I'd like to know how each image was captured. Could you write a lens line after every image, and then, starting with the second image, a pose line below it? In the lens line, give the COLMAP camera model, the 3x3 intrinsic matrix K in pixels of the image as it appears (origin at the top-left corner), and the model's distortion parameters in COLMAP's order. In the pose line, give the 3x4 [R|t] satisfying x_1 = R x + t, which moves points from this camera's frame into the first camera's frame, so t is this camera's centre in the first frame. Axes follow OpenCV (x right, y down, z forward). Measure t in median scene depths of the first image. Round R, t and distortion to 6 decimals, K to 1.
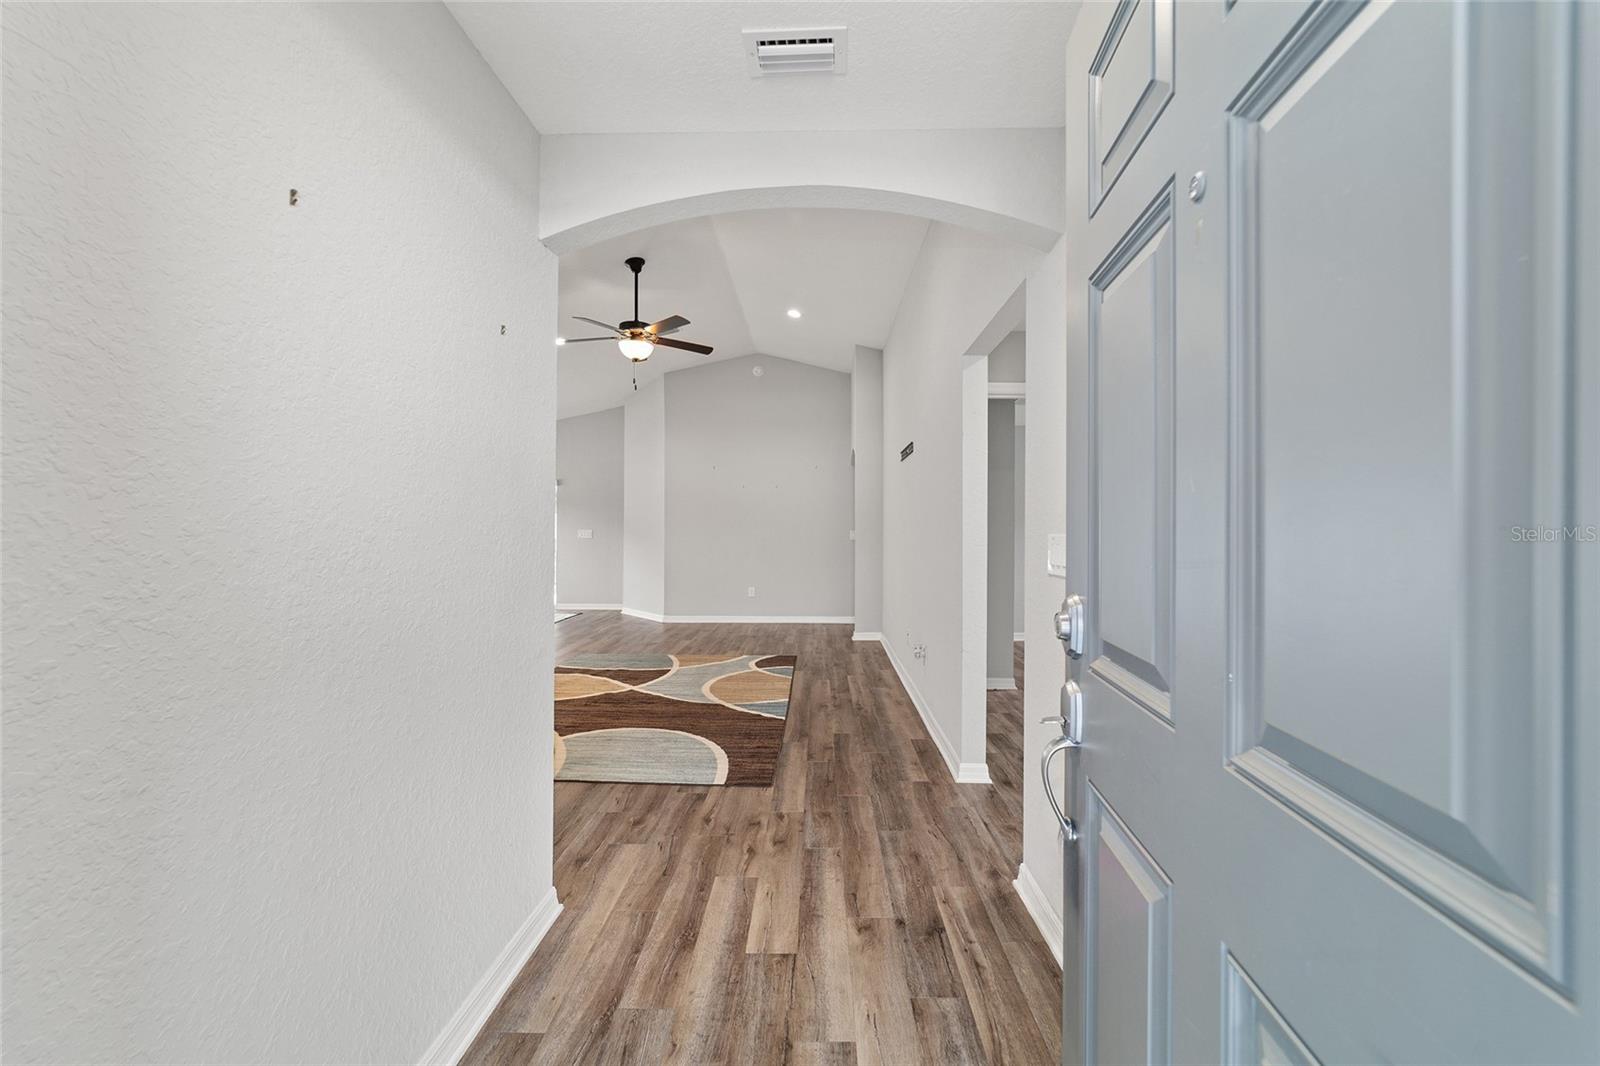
lens RADIAL K [[615.0, 0, 807.6], [0, 615.0, 529.4], [0, 0, 1]] dist [-0.018889, 0.008822]
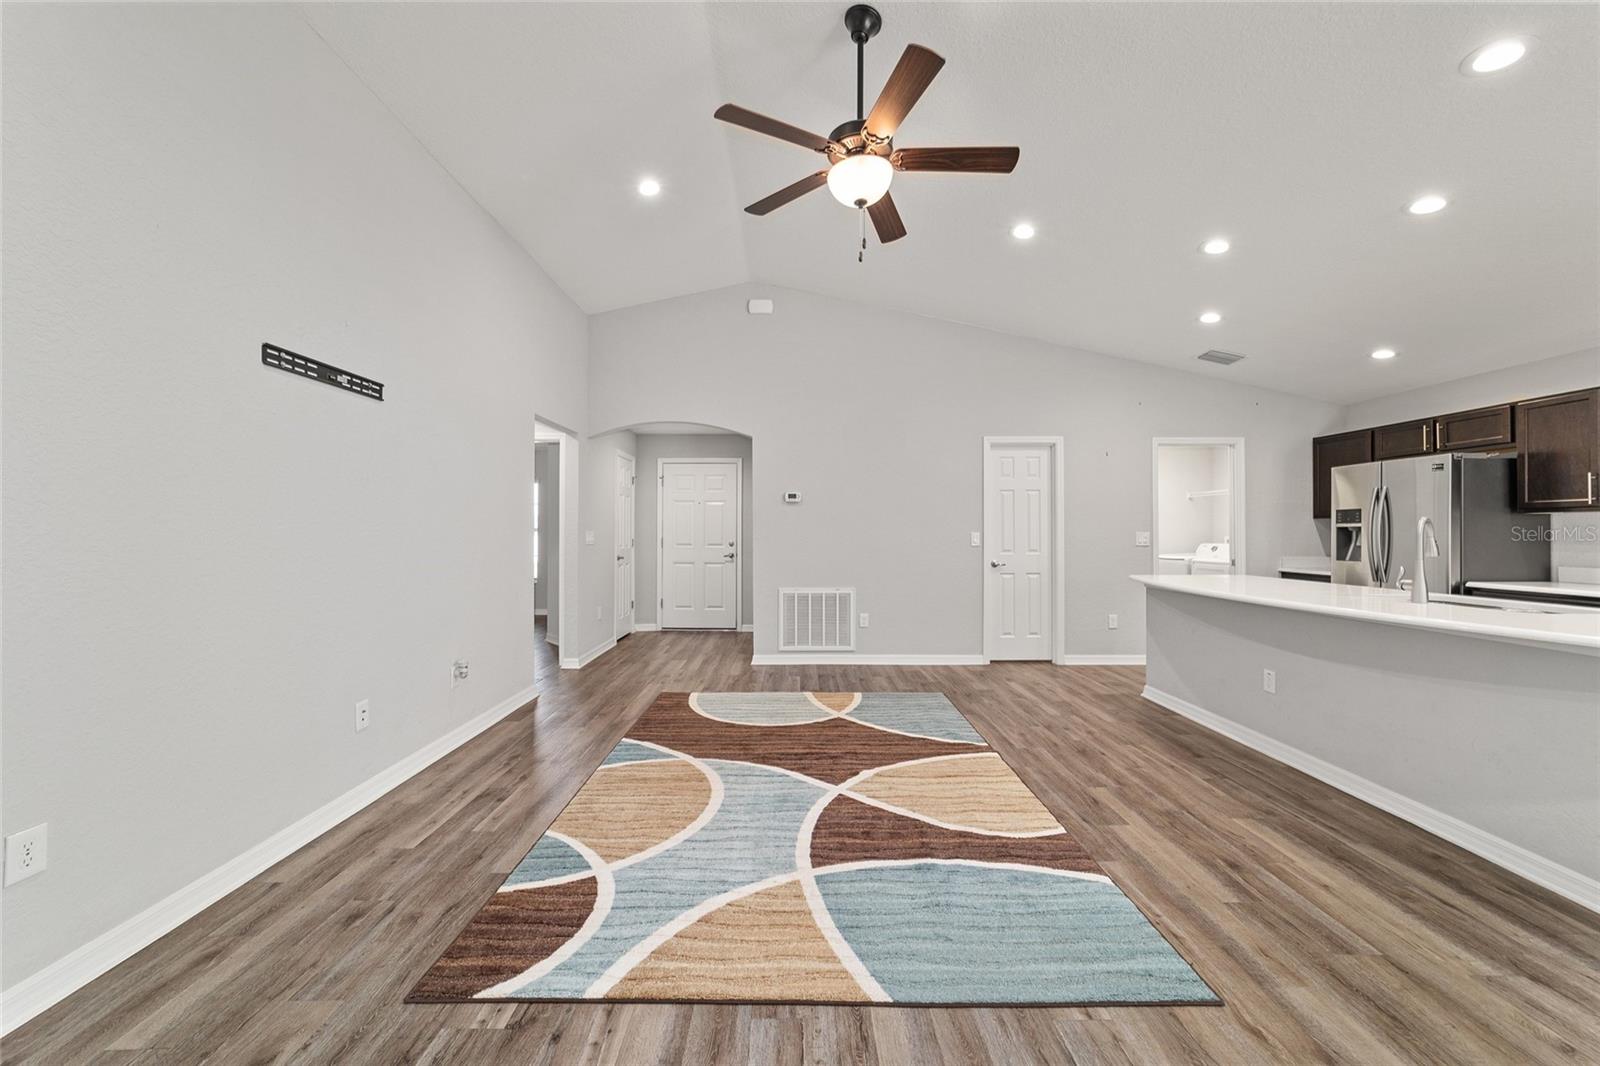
lens RADIAL K [[615.0, 0, 797.0], [0, 615.0, 529.1], [0, 0, 1]] dist [-0.018889, 0.008822]
pose [[-0.999763, -0.003243, -0.021527, -0.309969], [-0.003118, 0.999978, -0.005809, 0.005005], [0.021546, -0.005741, -0.999751, 2.162025]]
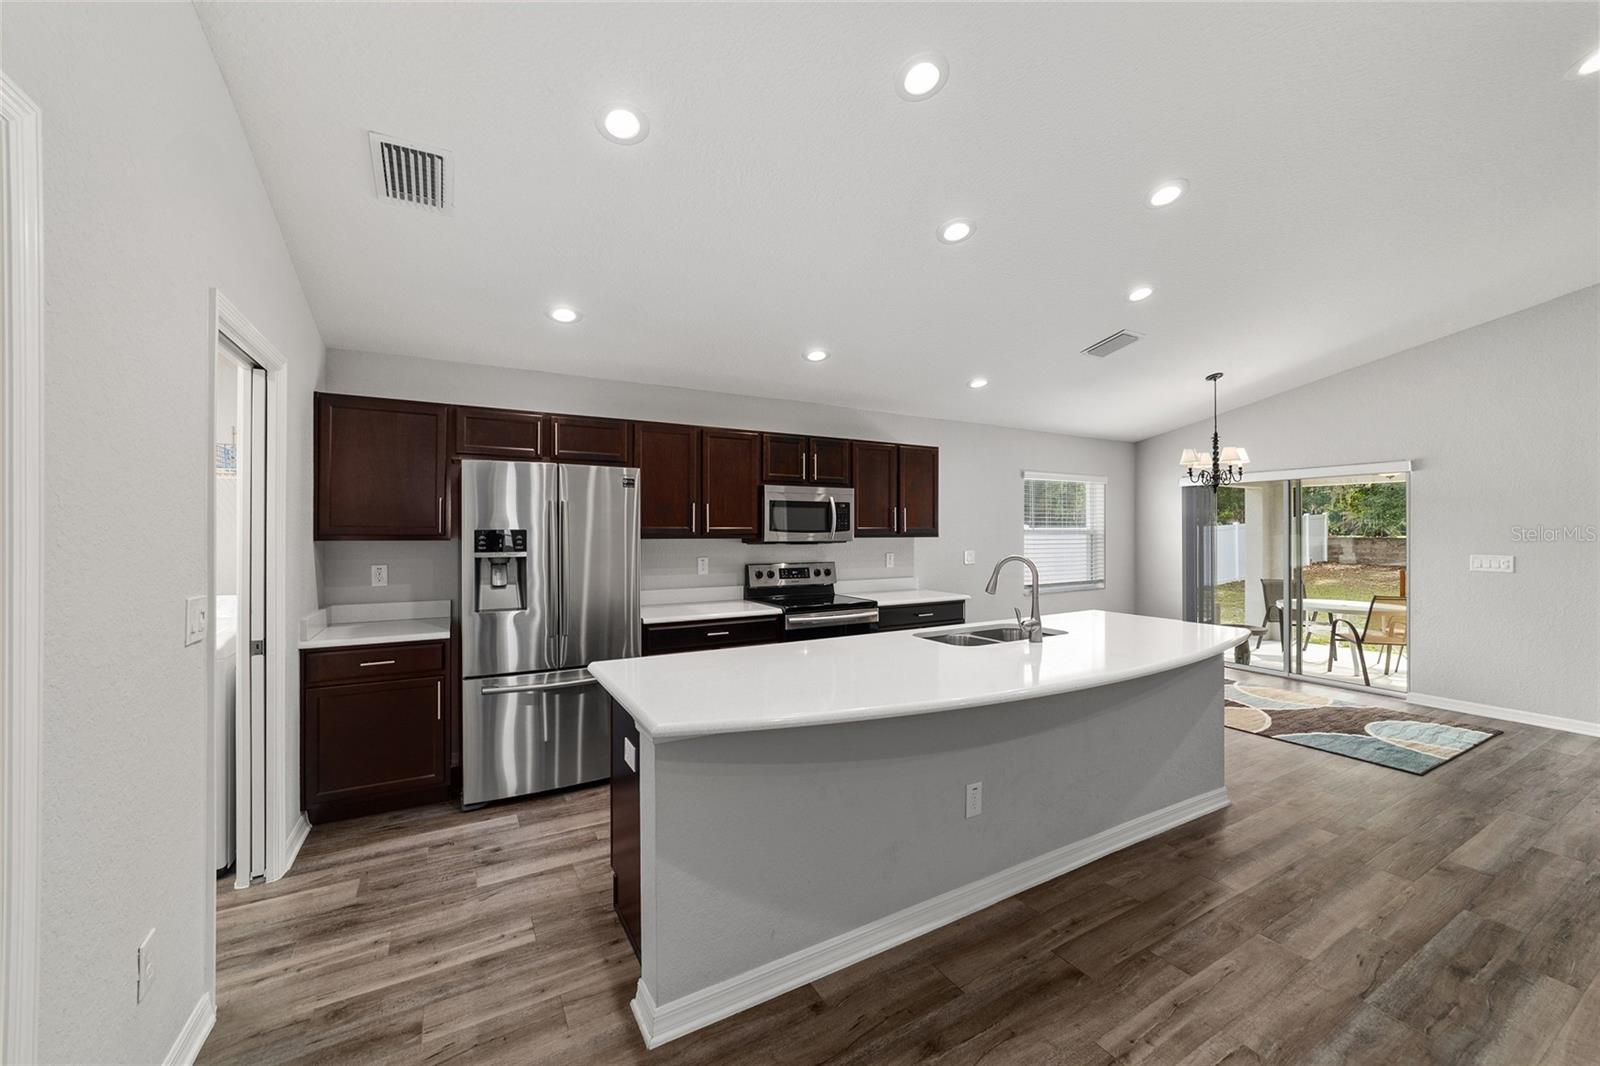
lens RADIAL K [[615.0, 0, 798.6], [0, 615.0, 524.8], [0, 0, 1]] dist [-0.018889, 0.008822]
pose [[0.509515, -0.010739, -0.860395, -0.604147], [0.001391, 0.999931, -0.011656, -0.047941], [0.860461, 0.004742, 0.509495, 0.734798]]
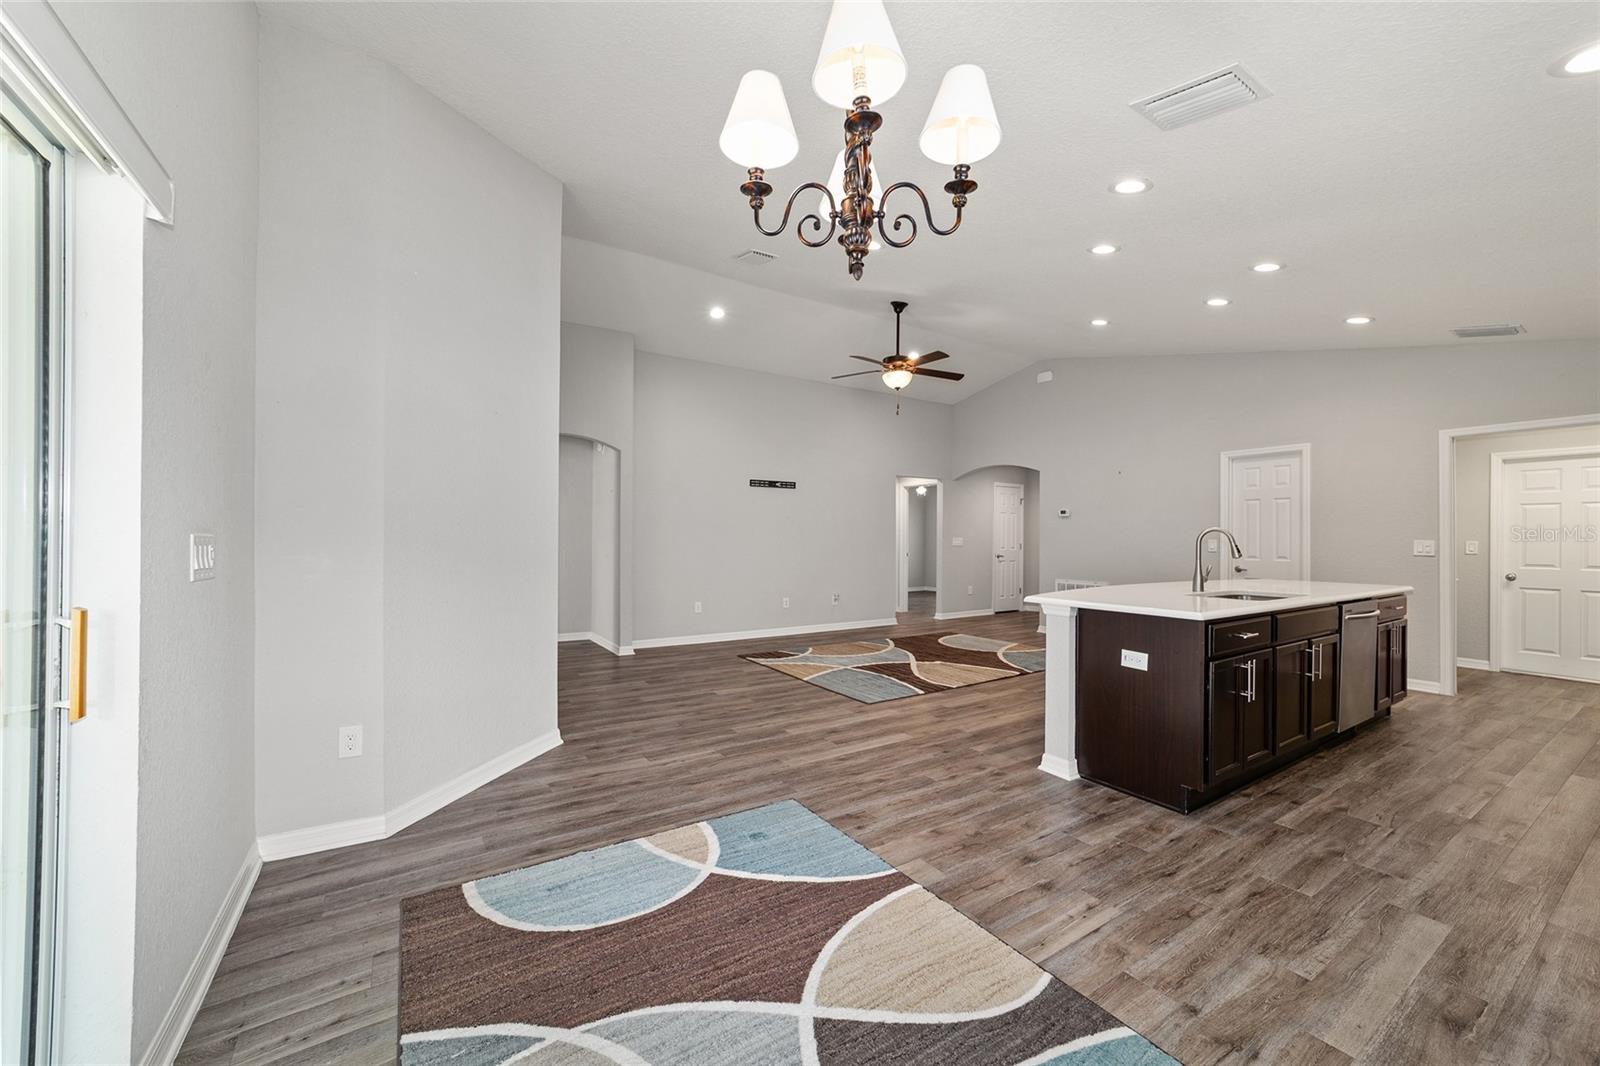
lens RADIAL K [[615.0, 0, 797.1], [0, 615.0, 537.8], [0, 0, 1]] dist [-0.018889, 0.008822]
pose [[-0.554661, -0.005397, 0.832059, -1.618105], [-0.006714, 0.999975, 0.002010, 0.002348], [-0.832049, -0.004471, -0.554684, 2.555487]]
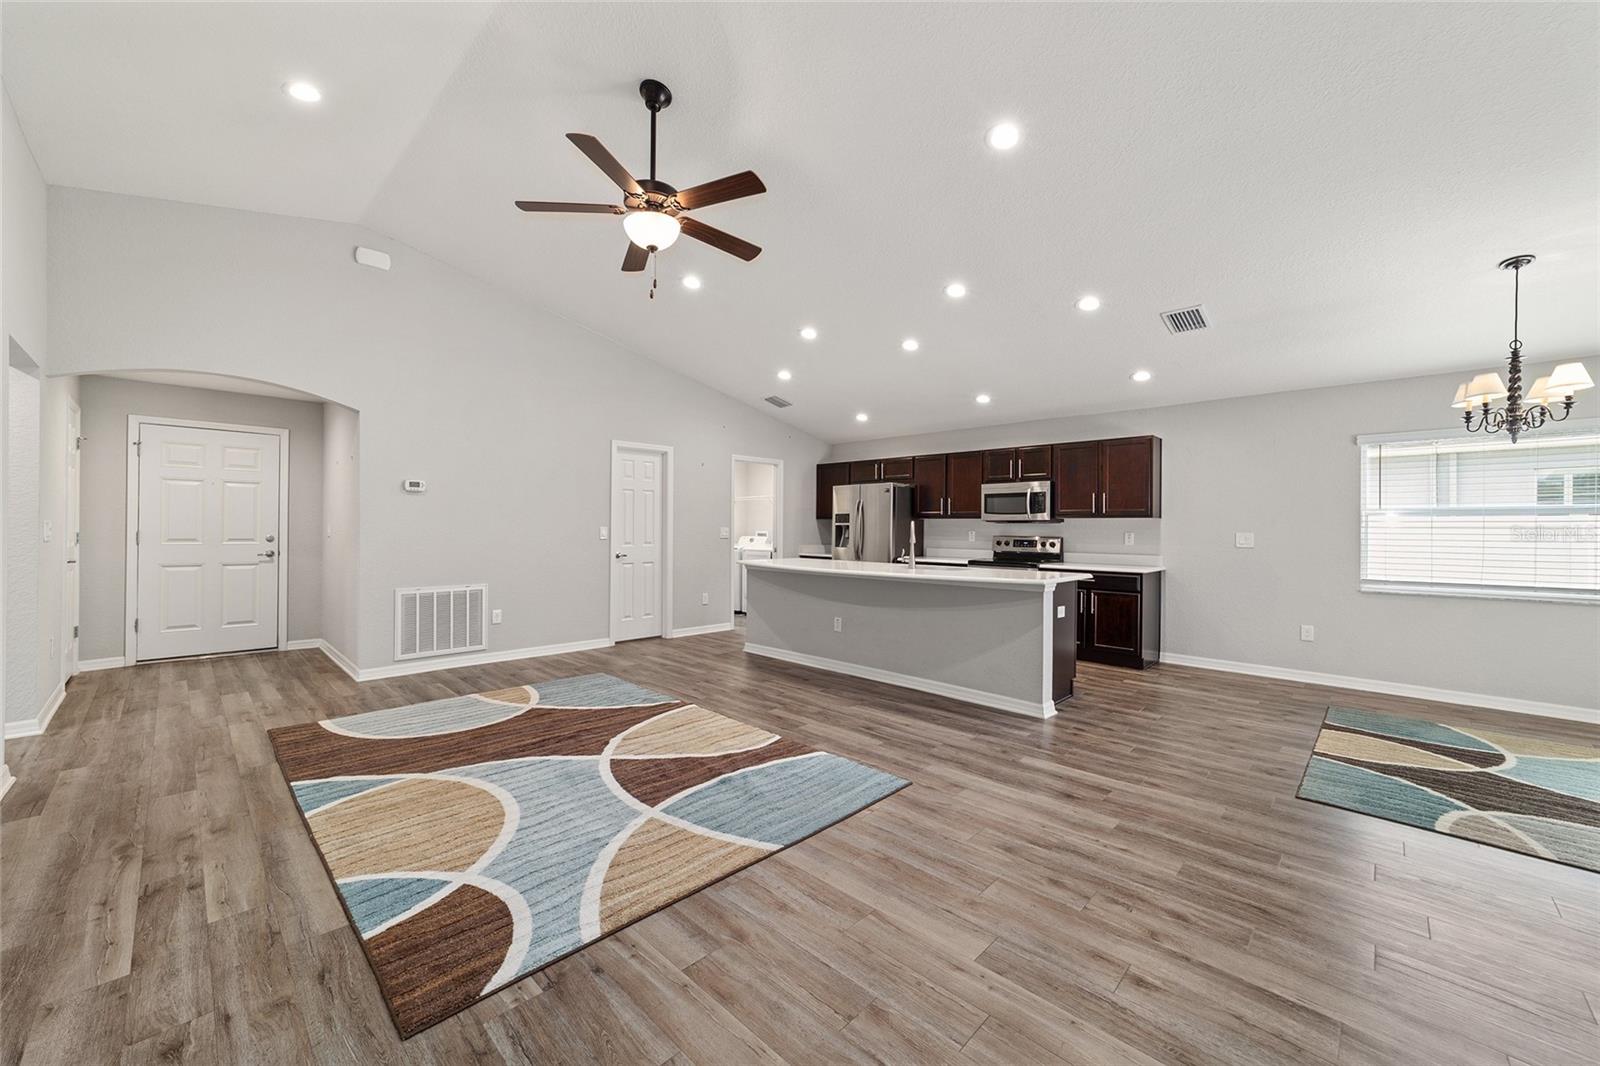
lens RADIAL K [[615.0, 0, 799.3], [0, 615.0, 529.4], [0, 0, 1]] dist [-0.018889, 0.008822]
pose [[-0.684215, -0.007063, -0.729246, 0.088294], [-0.010414, 0.999946, 0.000086, 0.004194], [0.729206, 0.007654, -0.684252, 2.178744]]
